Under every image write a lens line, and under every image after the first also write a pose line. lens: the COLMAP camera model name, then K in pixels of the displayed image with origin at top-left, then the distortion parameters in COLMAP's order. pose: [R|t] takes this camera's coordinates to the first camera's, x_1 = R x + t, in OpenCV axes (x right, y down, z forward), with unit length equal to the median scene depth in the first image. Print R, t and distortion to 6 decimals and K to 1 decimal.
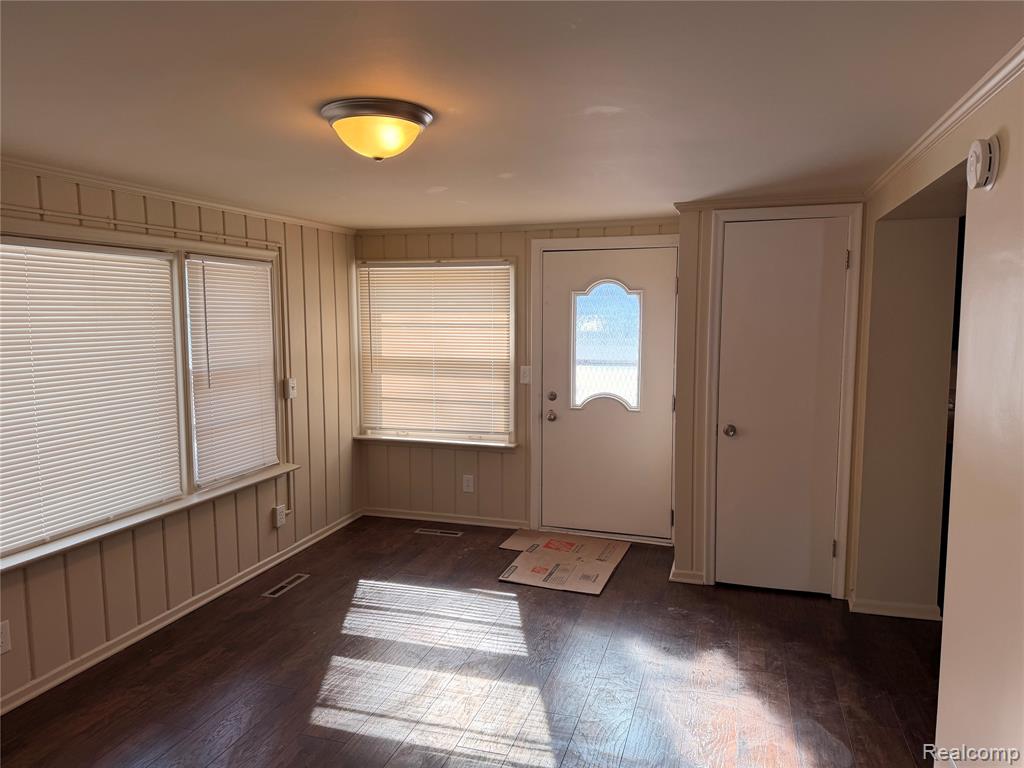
lens RADIAL K [[729.9, 0, 517.4], [0, 729.9, 389.8], [0, 0, 1]] dist [0.076140, -0.011523]
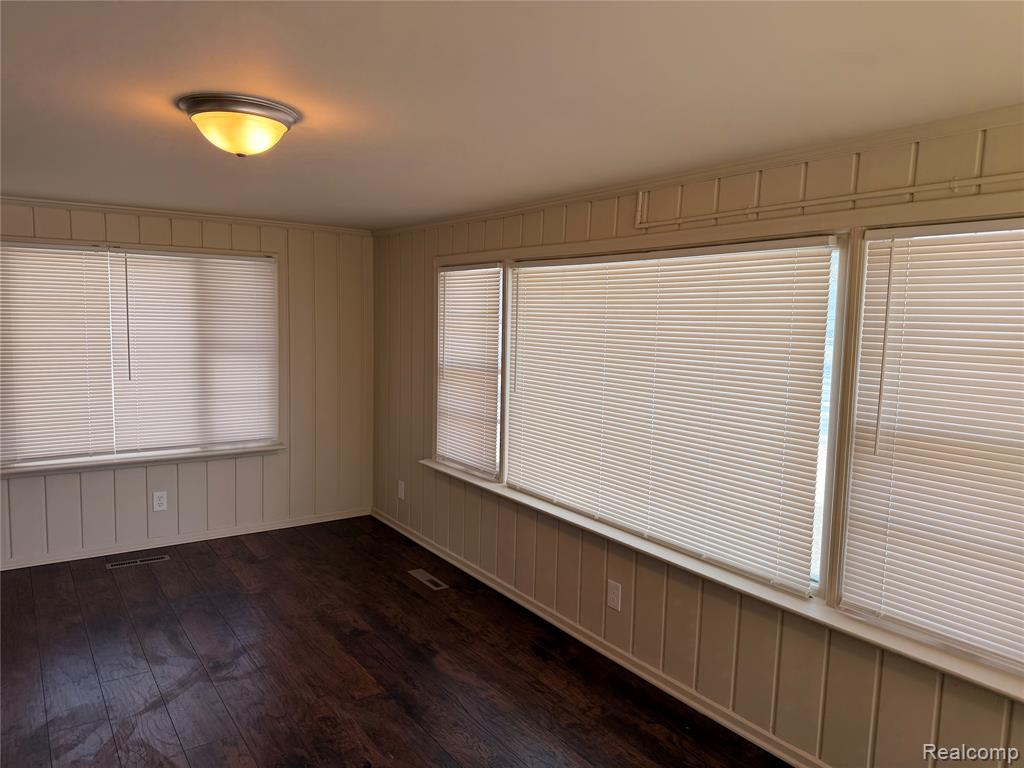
lens RADIAL K [[729.9, 0, 506.5], [0, 729.9, 392.9], [0, 0, 1]] dist [0.076140, -0.011523]
pose [[-0.627150, 0.070687, -0.775685, 0.245400], [-0.104746, 0.979173, 0.173919, -0.135619], [0.771823, 0.190324, -0.606684, 1.244960]]
